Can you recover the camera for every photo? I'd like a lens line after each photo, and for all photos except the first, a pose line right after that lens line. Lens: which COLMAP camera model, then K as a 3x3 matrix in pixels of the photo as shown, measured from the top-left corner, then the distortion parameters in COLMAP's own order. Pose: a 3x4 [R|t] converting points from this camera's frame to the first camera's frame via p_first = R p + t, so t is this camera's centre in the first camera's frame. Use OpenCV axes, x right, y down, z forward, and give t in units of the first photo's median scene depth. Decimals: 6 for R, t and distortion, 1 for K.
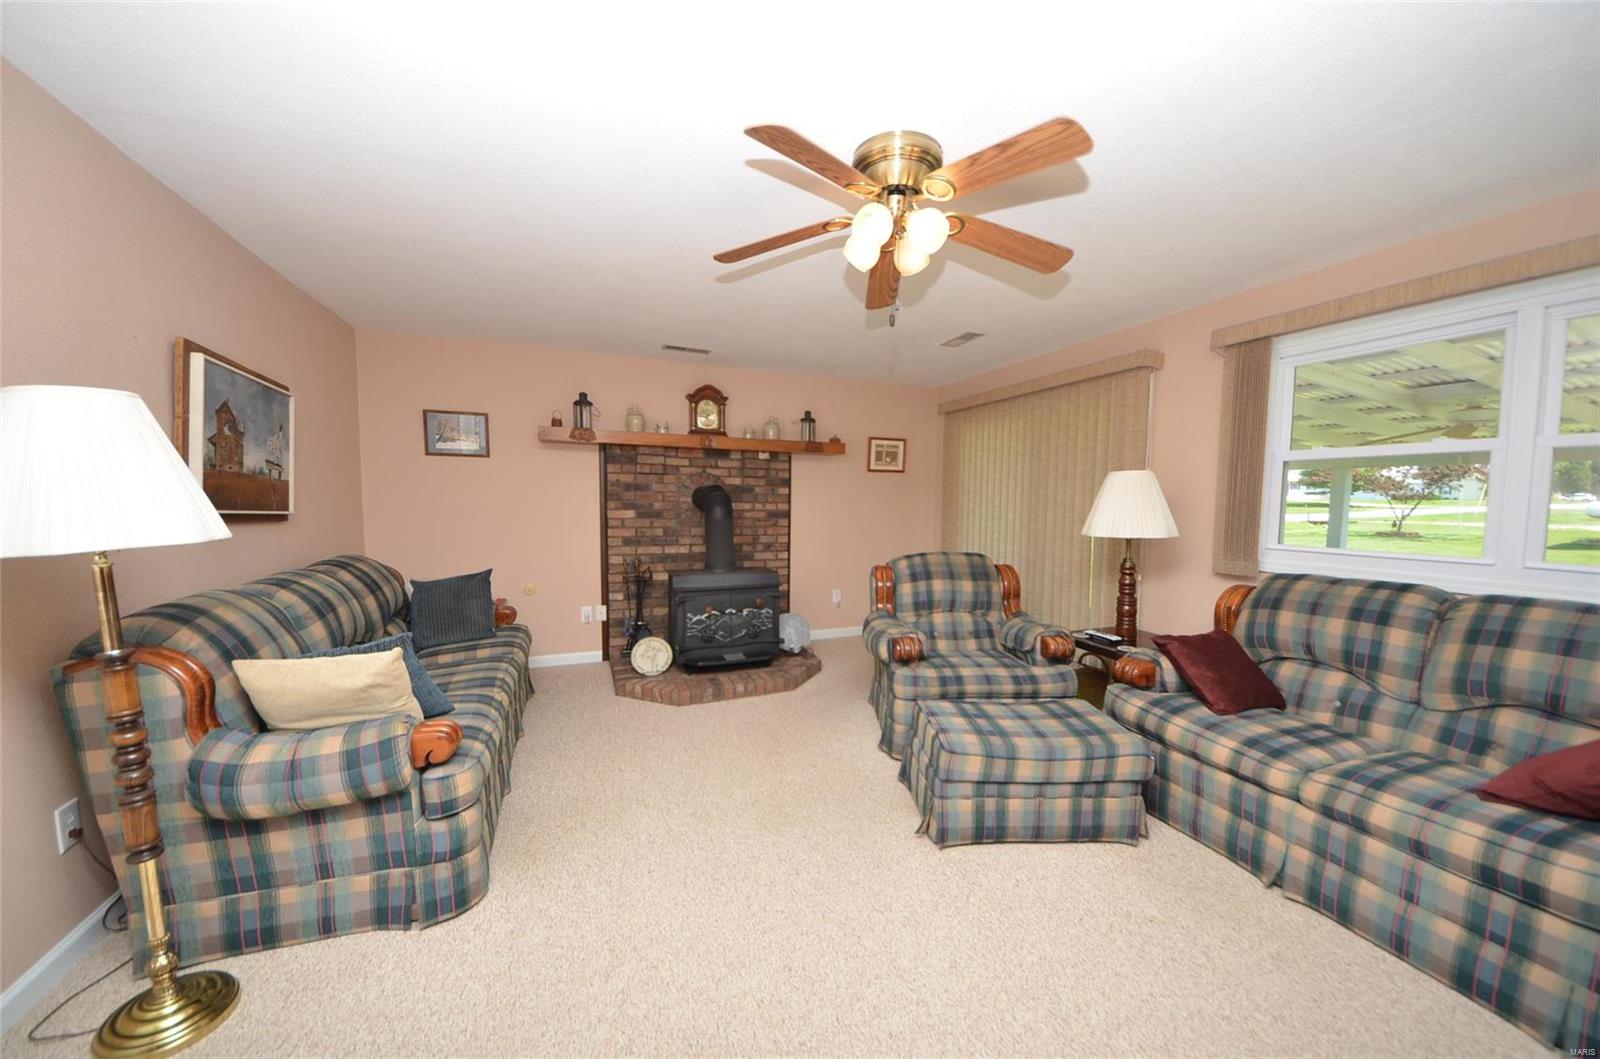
lens RADIAL K [[568.4, 0, 806.8], [0, 568.4, 540.0], [0, 0, 1]] dist [0.033855, -0.023937]
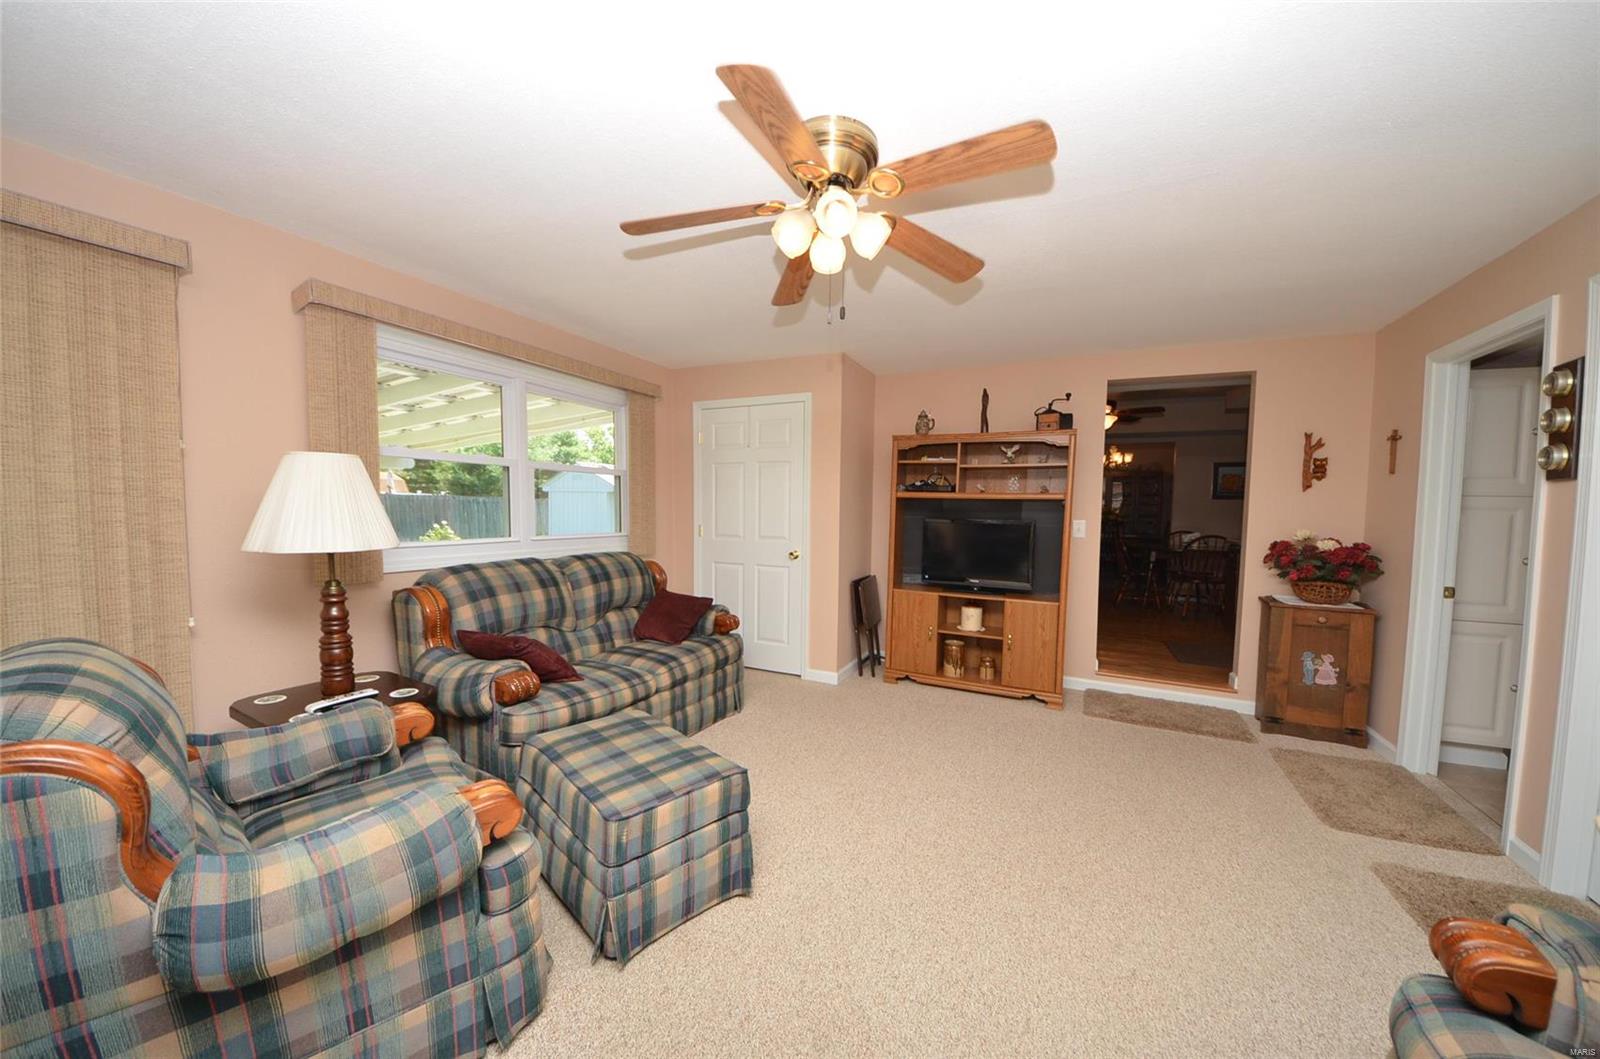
lens RADIAL K [[568.4, 0, 806.8], [0, 568.4, 540.0], [0, 0, 1]] dist [0.033855, -0.023937]
pose [[-0.674820, -0.074181, 0.734244, -0.433225], [0.019802, 0.992757, 0.118498, -0.112558], [-0.737716, 0.094505, -0.668463, 1.334995]]
